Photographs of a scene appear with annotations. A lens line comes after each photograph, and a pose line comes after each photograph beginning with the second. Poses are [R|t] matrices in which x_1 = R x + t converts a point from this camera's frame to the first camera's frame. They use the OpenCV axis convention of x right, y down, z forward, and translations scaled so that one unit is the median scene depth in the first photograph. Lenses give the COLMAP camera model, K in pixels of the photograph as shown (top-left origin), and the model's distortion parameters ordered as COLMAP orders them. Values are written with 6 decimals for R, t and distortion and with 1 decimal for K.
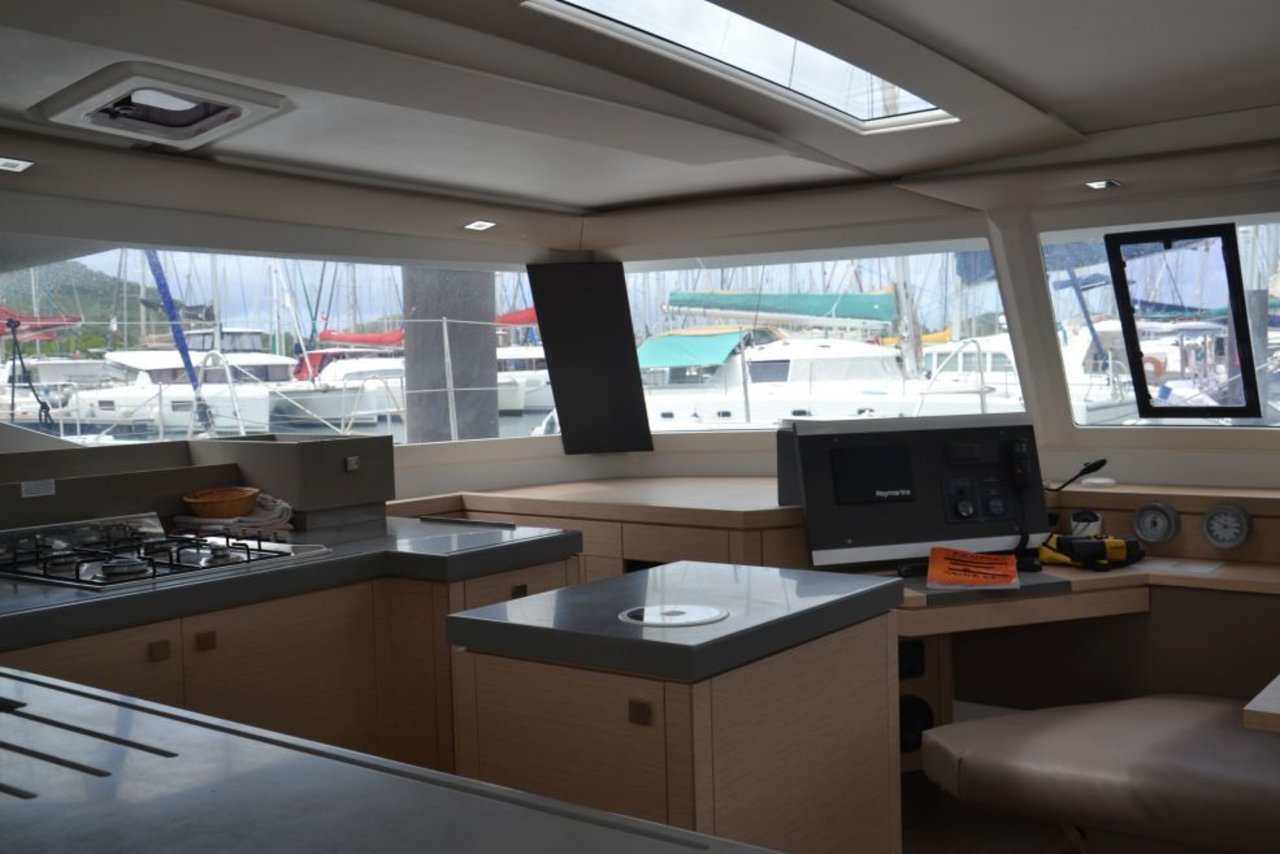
lens RADIAL K [[1326.1, 0, 644.6], [0, 1326.1, 429.0], [0, 0, 1]] dist [0.025478, 0.000000]
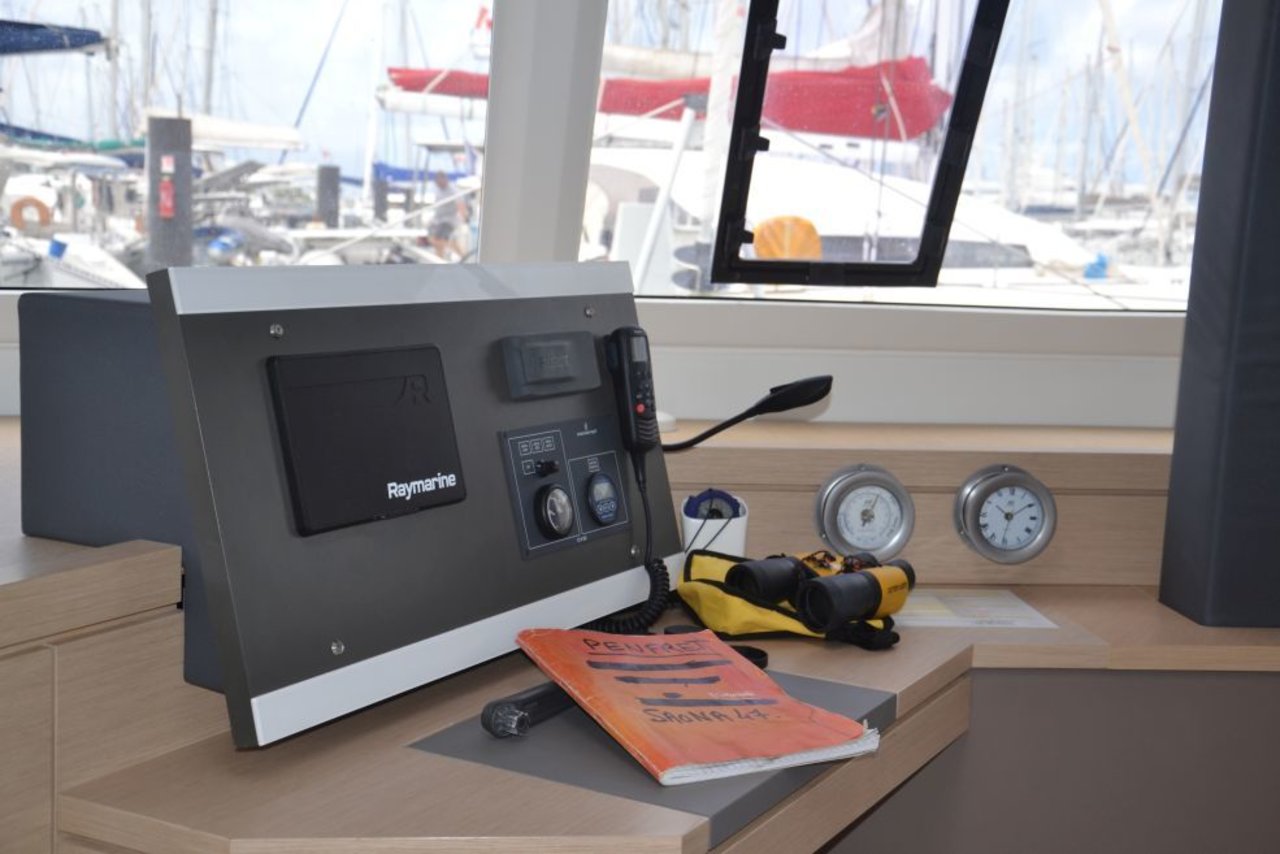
lens RADIAL K [[1659.1, 0, 626.6], [0, 1659.1, 421.7], [0, 0, 1]] dist [0.110917, 0.000000]
pose [[0.718046, -0.034248, 0.695152, -0.069558], [-0.015768, 0.997732, 0.065443, 0.003176], [-0.695817, -0.057953, 0.715878, 0.647357]]
